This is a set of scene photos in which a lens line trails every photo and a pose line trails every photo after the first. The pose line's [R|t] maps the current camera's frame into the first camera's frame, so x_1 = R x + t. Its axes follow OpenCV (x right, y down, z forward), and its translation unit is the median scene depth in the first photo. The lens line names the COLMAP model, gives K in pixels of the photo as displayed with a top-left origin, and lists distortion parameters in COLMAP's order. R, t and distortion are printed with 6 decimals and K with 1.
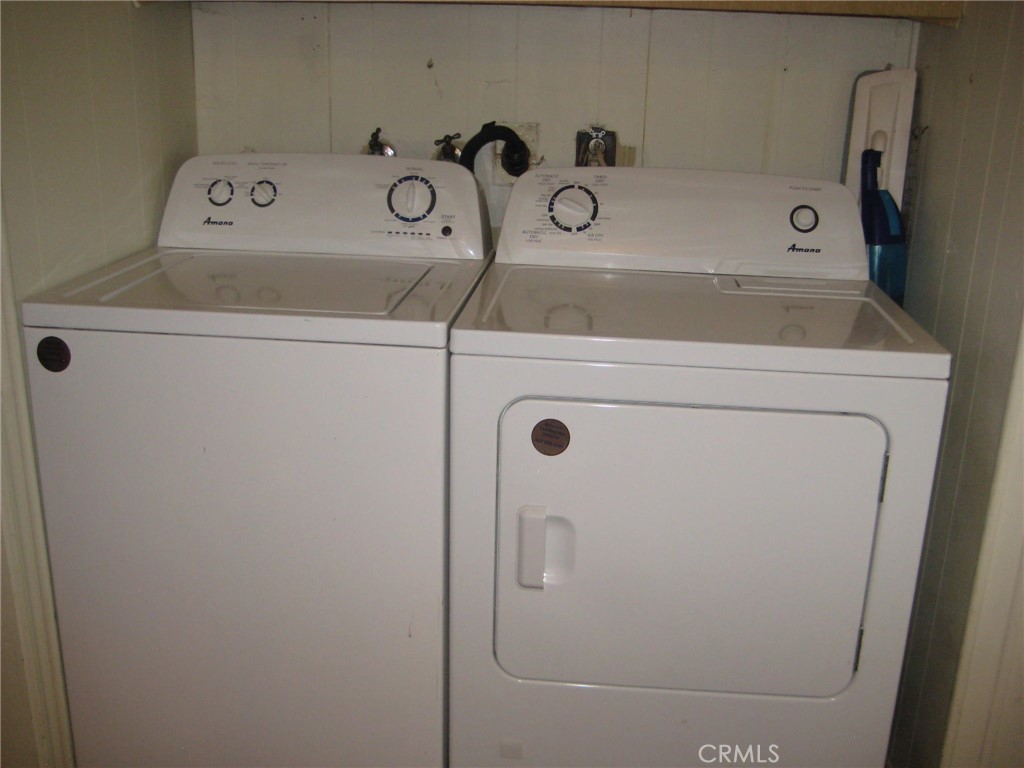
lens RADIAL K [[1073.6, 0, 515.9], [0, 1073.6, 390.0], [0, 0, 1]] dist [-0.152568, 0.197568]
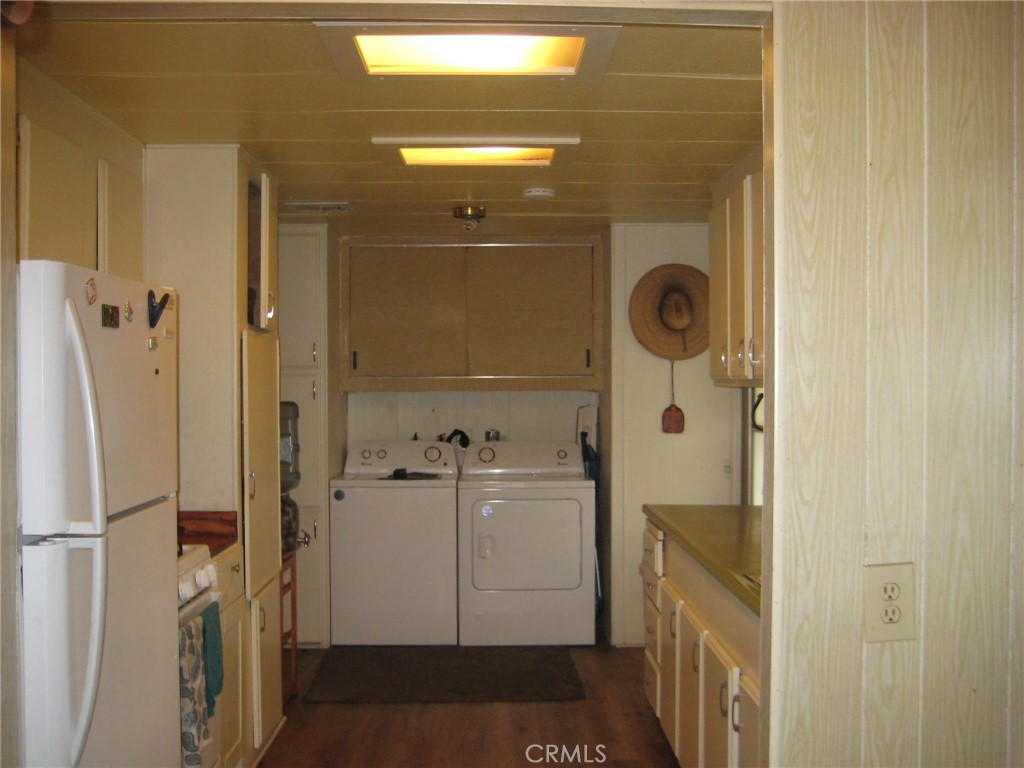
lens RADIAL K [[1073.6, 0, 515.9], [0, 1073.6, 390.0], [0, 0, 1]] dist [-0.152568, 0.197568]
pose [[0.992553, -0.030699, 0.117883, -0.213320], [0.064988, 0.951948, -0.299284, 0.561112], [-0.103031, 0.304716, 0.946854, -1.915035]]
